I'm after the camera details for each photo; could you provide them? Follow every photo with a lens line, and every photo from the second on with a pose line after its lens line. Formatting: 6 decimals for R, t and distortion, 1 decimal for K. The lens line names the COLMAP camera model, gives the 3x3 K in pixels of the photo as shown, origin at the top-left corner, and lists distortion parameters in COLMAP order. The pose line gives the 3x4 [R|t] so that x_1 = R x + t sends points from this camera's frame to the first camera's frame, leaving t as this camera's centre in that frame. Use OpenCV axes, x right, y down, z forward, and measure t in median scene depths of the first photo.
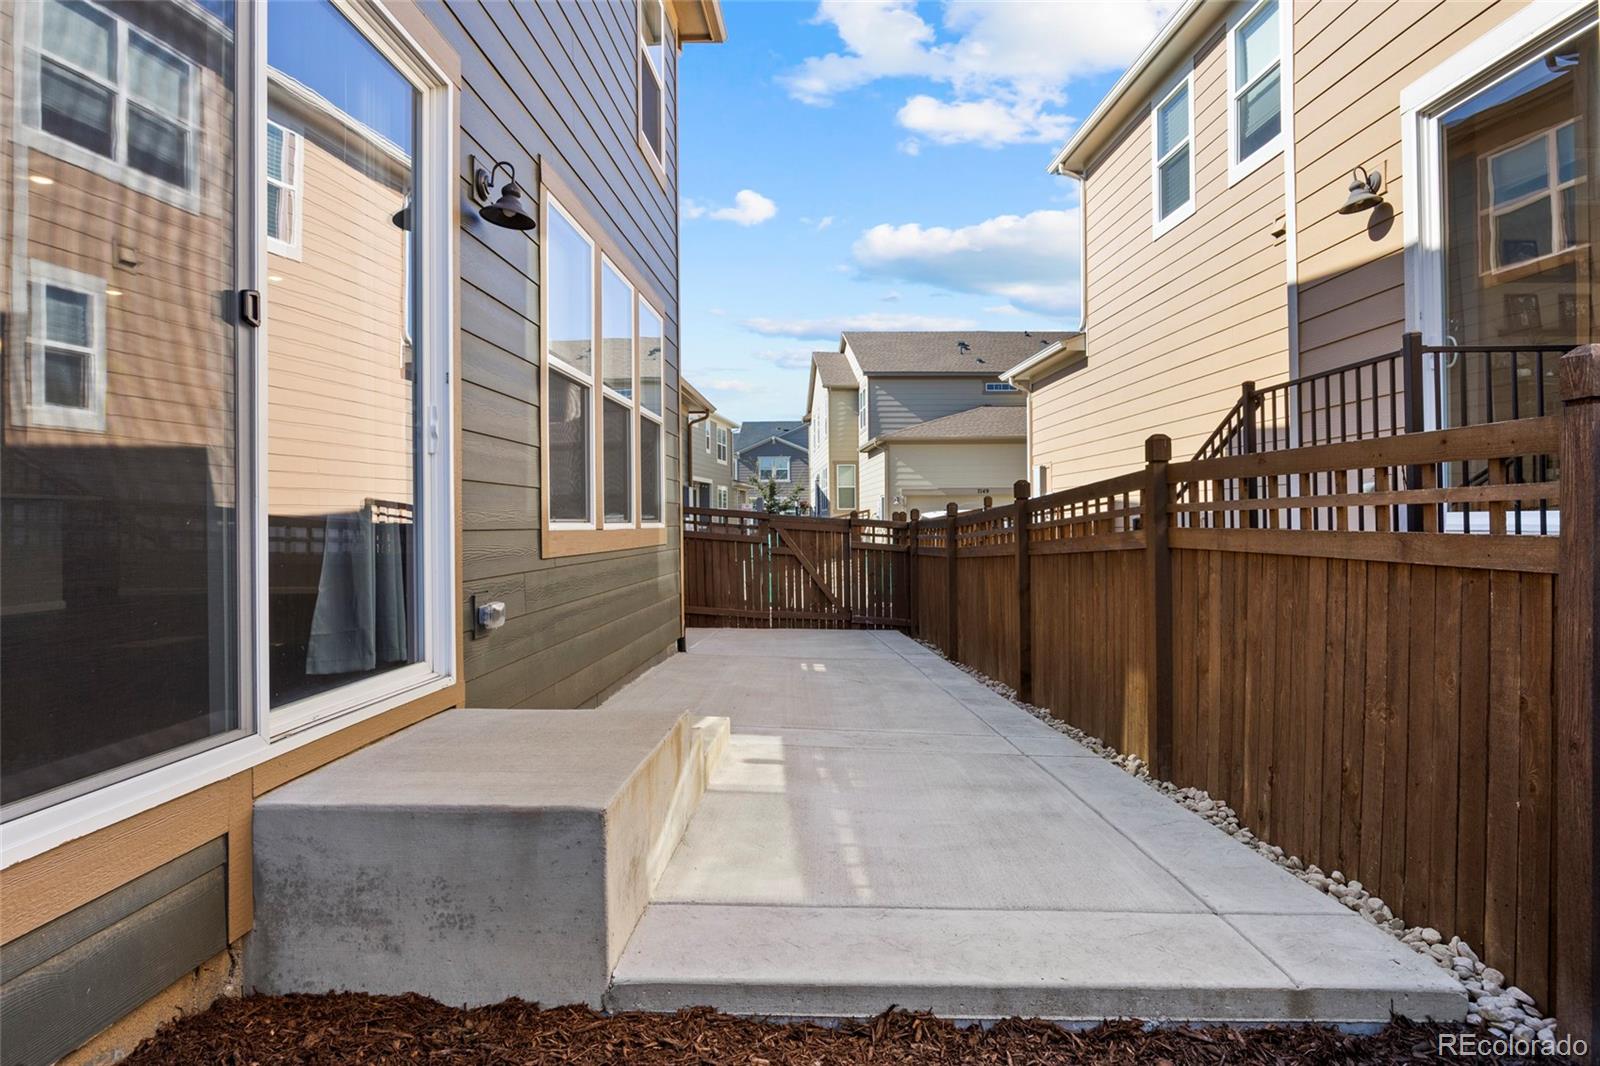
lens RADIAL K [[905.1, 0, 803.0], [0, 905.1, 525.8], [0, 0, 1]] dist [-0.013218, 0.002096]
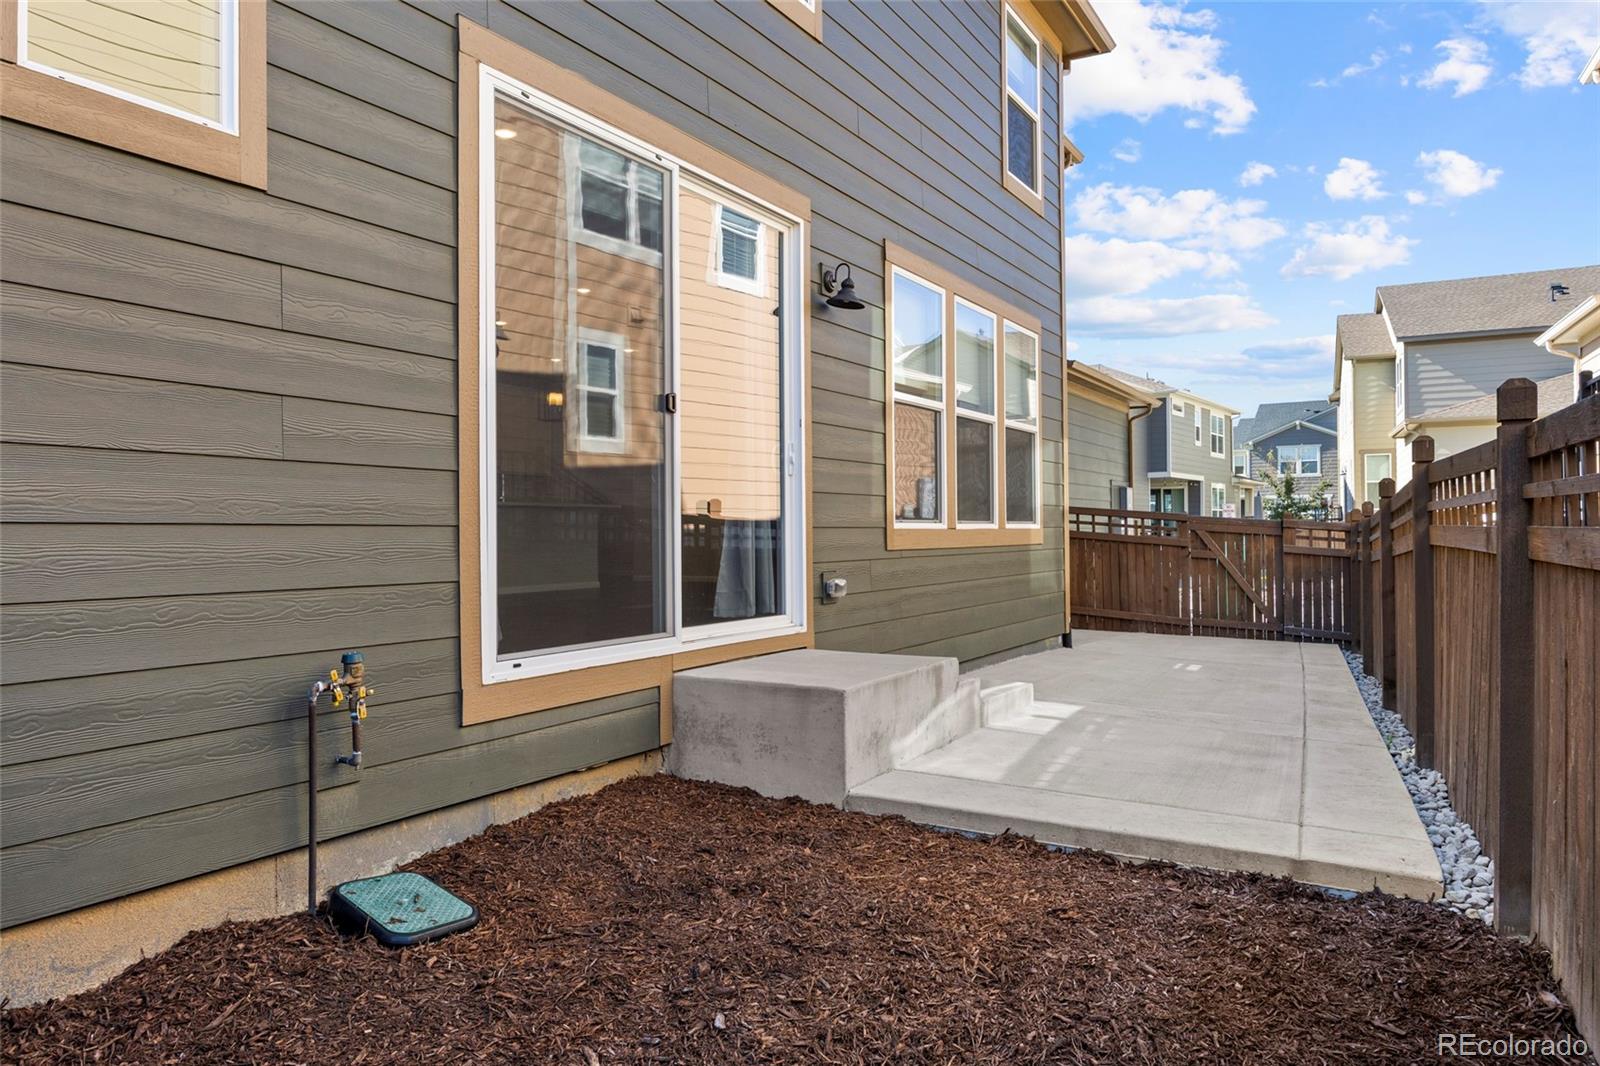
lens RADIAL K [[1026.2, 0, 812.9], [0, 1026.2, 548.2], [0, 0, 1]] dist [-0.004102, -0.002655]
pose [[0.883133, 0.009093, -0.469035, 0.351835], [-0.001208, 0.999853, 0.017109, 0.009389], [0.469122, -0.014543, 0.883014, -0.402004]]
